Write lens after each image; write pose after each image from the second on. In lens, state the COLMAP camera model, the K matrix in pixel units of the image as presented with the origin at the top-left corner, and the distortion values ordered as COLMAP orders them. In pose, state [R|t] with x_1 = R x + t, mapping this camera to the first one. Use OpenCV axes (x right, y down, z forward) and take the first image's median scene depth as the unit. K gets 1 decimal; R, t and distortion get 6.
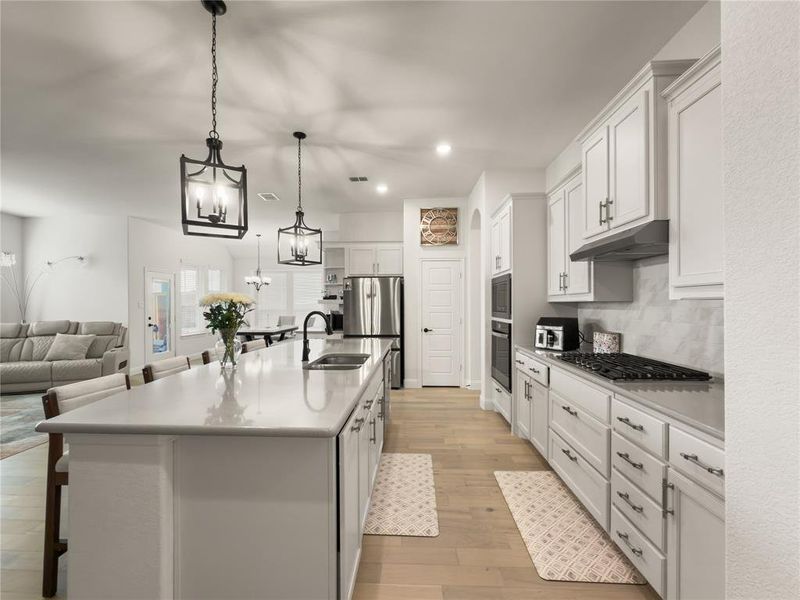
lens RADIAL K [[335.6, 0, 396.4], [0, 335.6, 304.0], [0, 0, 1]] dist [-0.002463, -0.000475]
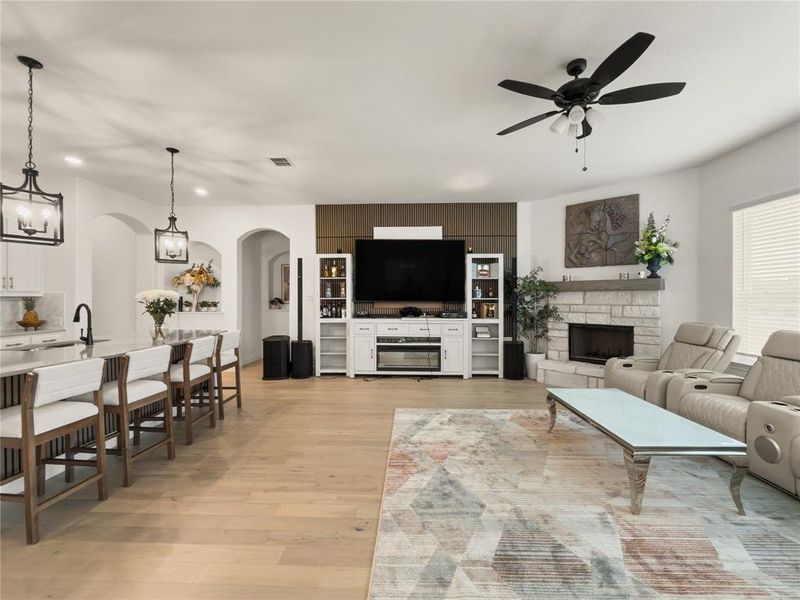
lens RADIAL K [[335.6, 0, 399.9], [0, 335.6, 298.4], [0, 0, 1]] dist [-0.002463, -0.000475]
pose [[-0.999928, 0.003669, -0.011414, -1.023612], [0.003645, 0.999991, 0.002101, 0.001315], [0.011422, 0.002059, -0.999933, 1.655727]]
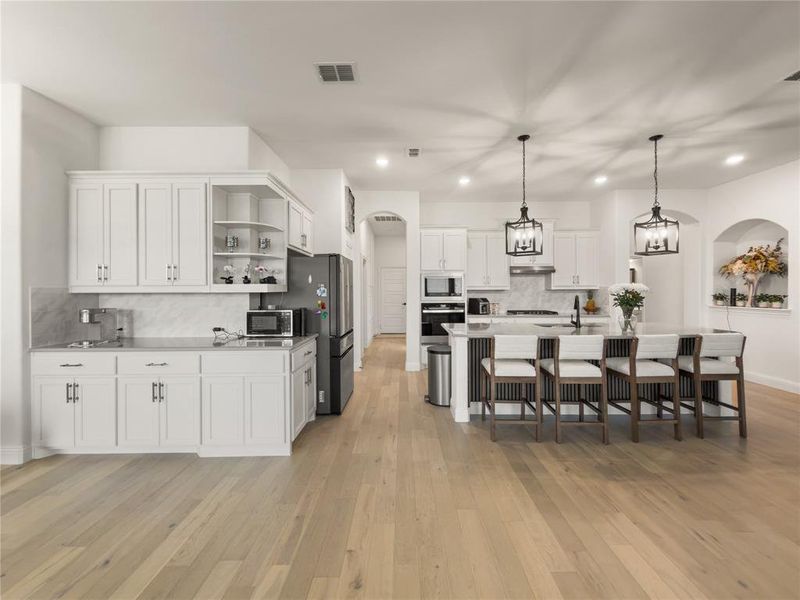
lens RADIAL K [[335.6, 0, 409.5], [0, 335.6, 288.3], [0, 0, 1]] dist [-0.002463, -0.000475]
pose [[-0.059191, 0.008965, 0.998206, -1.308225], [0.003519, 0.999955, -0.008772, -0.001360], [-0.998240, 0.002993, -0.059220, 1.386112]]
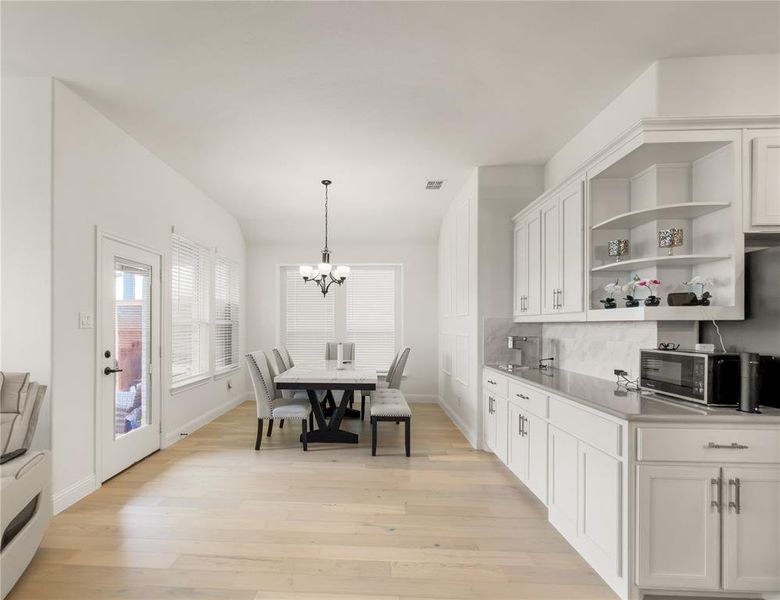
lens RADIAL K [[353.3, 0, 352.2], [0, 353.3, 325.6], [0, 0, 1]] dist [-0.001059, 0.000065]
pose [[0.999926, 0.005839, -0.010660, -0.861915], [-0.005807, 0.999978, 0.003079, 0.010222], [0.010678, -0.003017, 0.999938, 1.139779]]
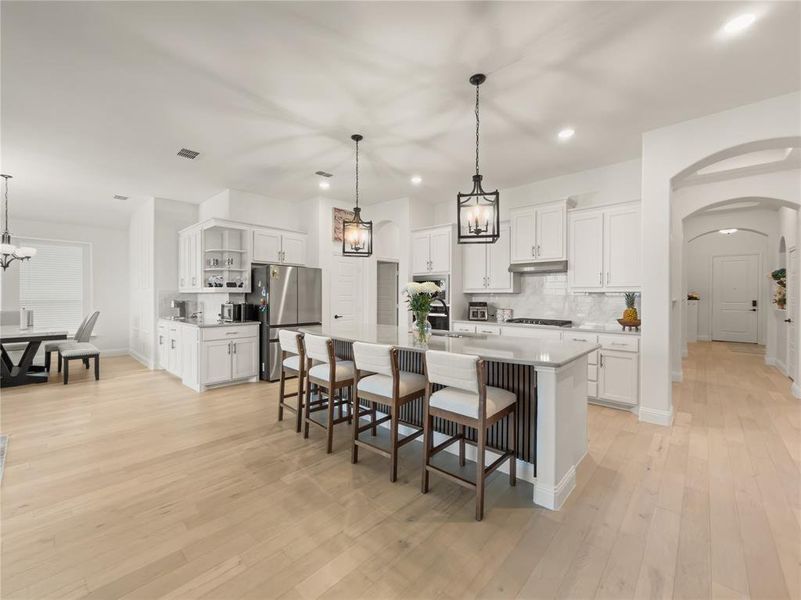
lens RADIAL K [[336.0, 0, 408.7], [0, 336.0, 296.1], [0, 0, 1]] dist [-0.002463, -0.000475]
pose [[0.631106, 0.002749, 0.775692, -0.988725], [-0.005675, 0.999983, 0.001073, 0.009451], [-0.775676, -0.005079, 0.631111, 0.167736]]
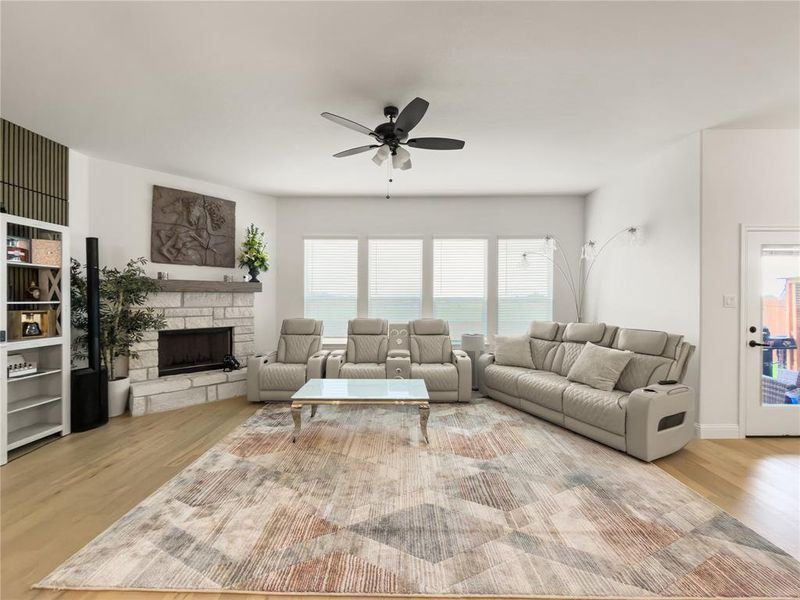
lens RADIAL K [[335.6, 0, 388.1], [0, 335.6, 297.4], [0, 0, 1]] dist [-0.002463, -0.000475]
pose [[0.021022, 0.002994, -0.999775, -0.541881], [-0.000150, 0.999996, 0.002992, -0.008310], [0.999779, 0.000087, 0.021023, 0.934428]]
